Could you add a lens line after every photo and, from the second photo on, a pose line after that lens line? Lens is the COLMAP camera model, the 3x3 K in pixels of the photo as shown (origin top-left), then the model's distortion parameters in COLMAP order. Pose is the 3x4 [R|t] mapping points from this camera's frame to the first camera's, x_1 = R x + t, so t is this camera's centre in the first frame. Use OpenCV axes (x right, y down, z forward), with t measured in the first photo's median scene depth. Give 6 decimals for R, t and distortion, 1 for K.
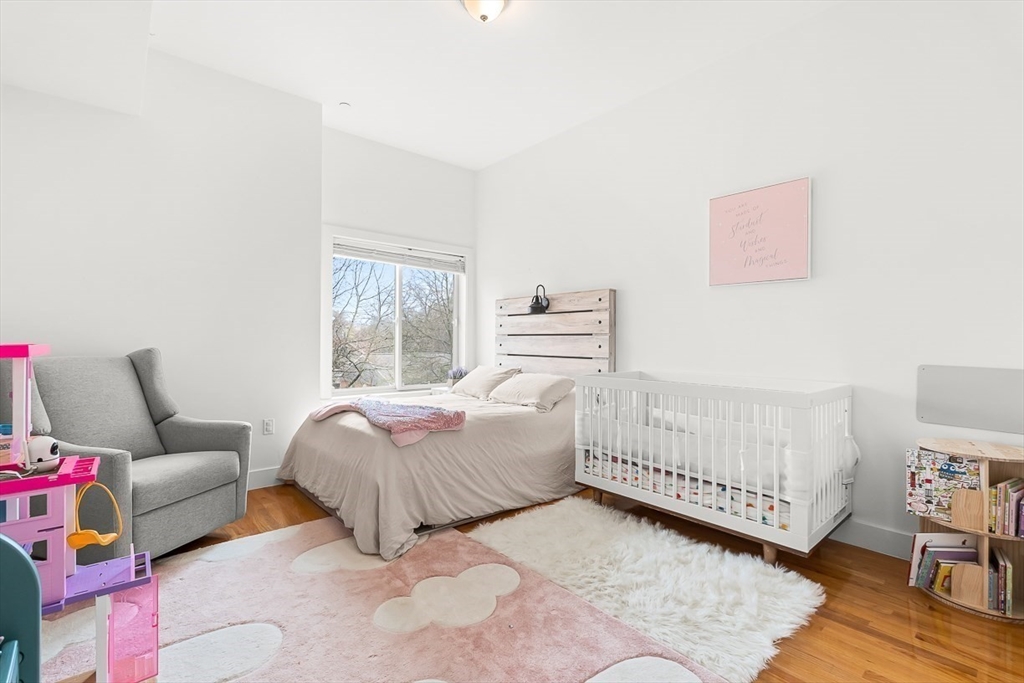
lens RADIAL K [[460.0, 0, 517.7], [0, 460.0, 331.6], [0, 0, 1]] dist [-0.002377, 0.000452]
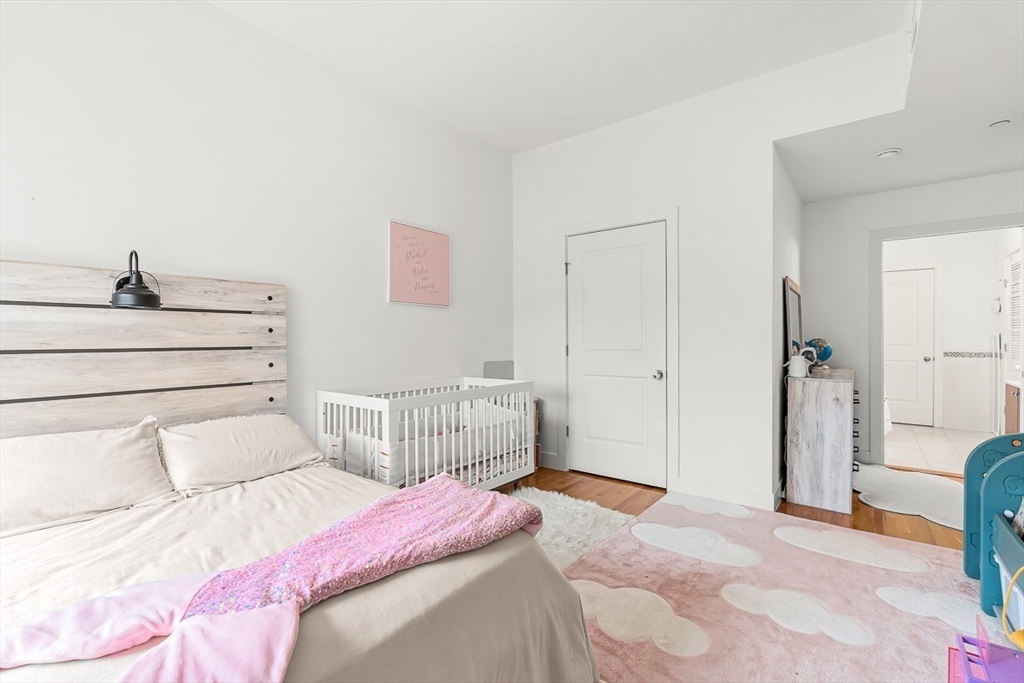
lens RADIAL K [[466.2, 0, 514.5], [0, 466.2, 344.8], [0, 0, 1]] dist [0.001422, 0.000491]
pose [[-0.191654, -0.004213, 0.981453, -0.753769], [-0.004523, 0.999984, 0.003409, -0.003258], [-0.981452, -0.003786, -0.191670, 0.984868]]
